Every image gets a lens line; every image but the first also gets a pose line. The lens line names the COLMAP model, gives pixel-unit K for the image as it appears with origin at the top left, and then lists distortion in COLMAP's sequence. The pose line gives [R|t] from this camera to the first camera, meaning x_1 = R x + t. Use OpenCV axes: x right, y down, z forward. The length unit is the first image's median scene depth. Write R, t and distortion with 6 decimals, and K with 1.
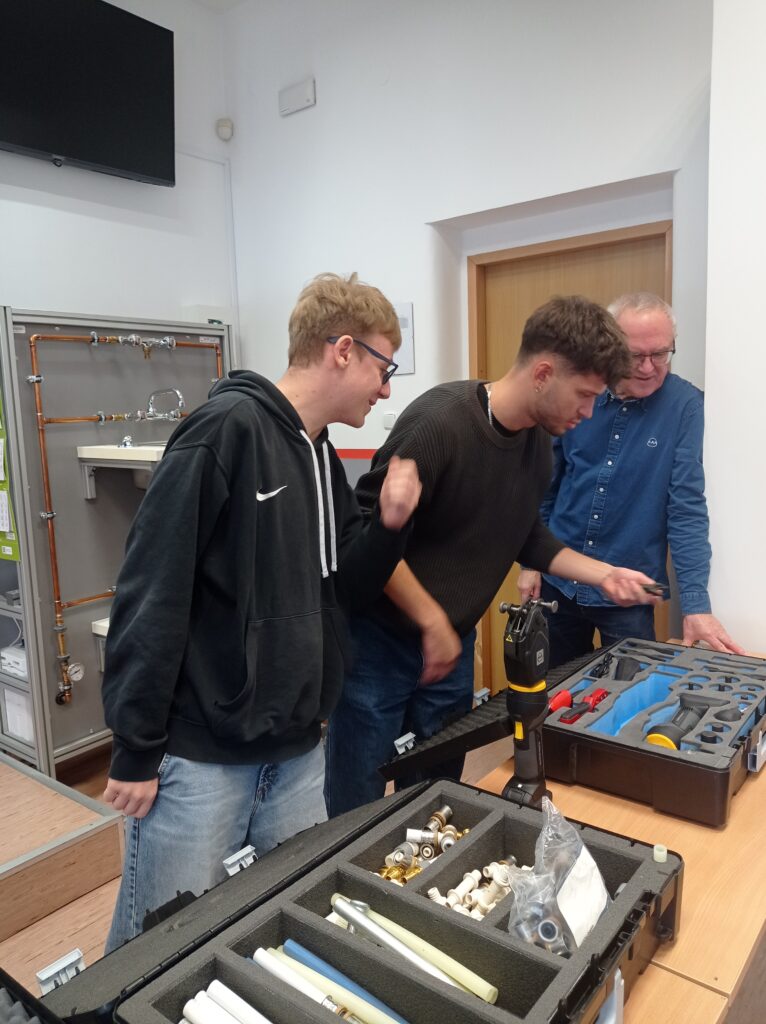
lens RADIAL K [[756.3, 0, 382.6], [0, 756.3, 507.6], [0, 0, 1]] dist [0.013400, -0.020167]
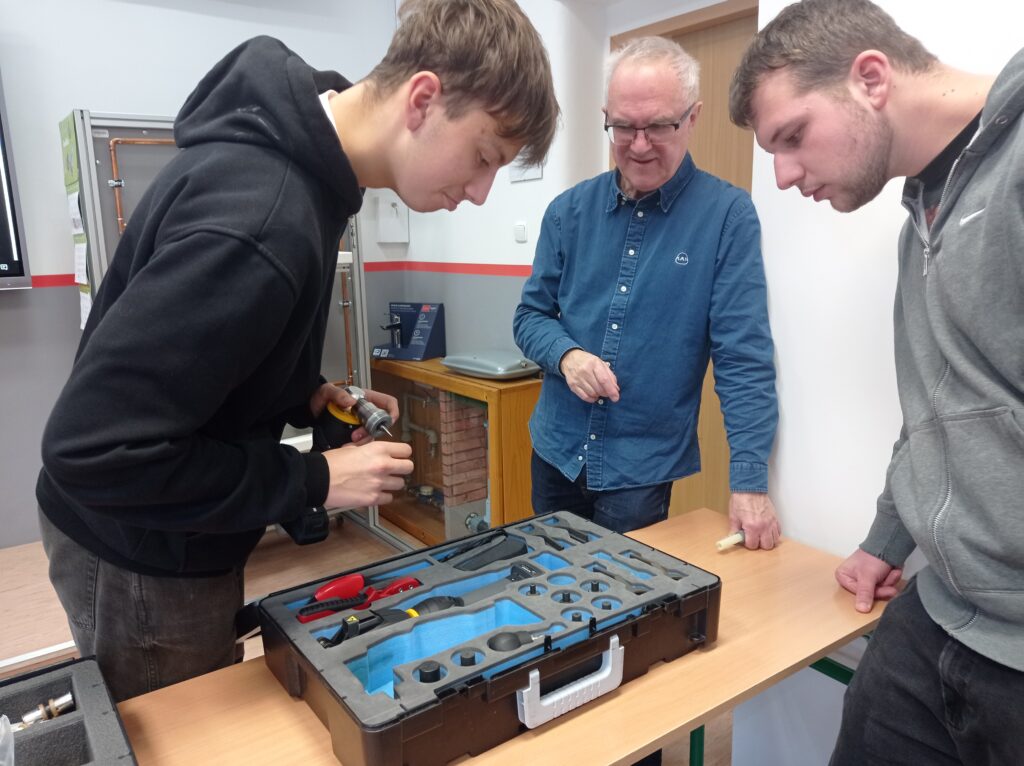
lens RADIAL K [[756.3, 0, 509.8], [0, 756.3, 387.0], [0, 0, 1]] dist [0.013400, -0.020167]
pose [[0.956450, 0.072186, -0.282830, 0.339059], [-0.050734, 0.995302, 0.082461, -0.011890], [0.287454, -0.064521, 0.955619, 0.177338]]
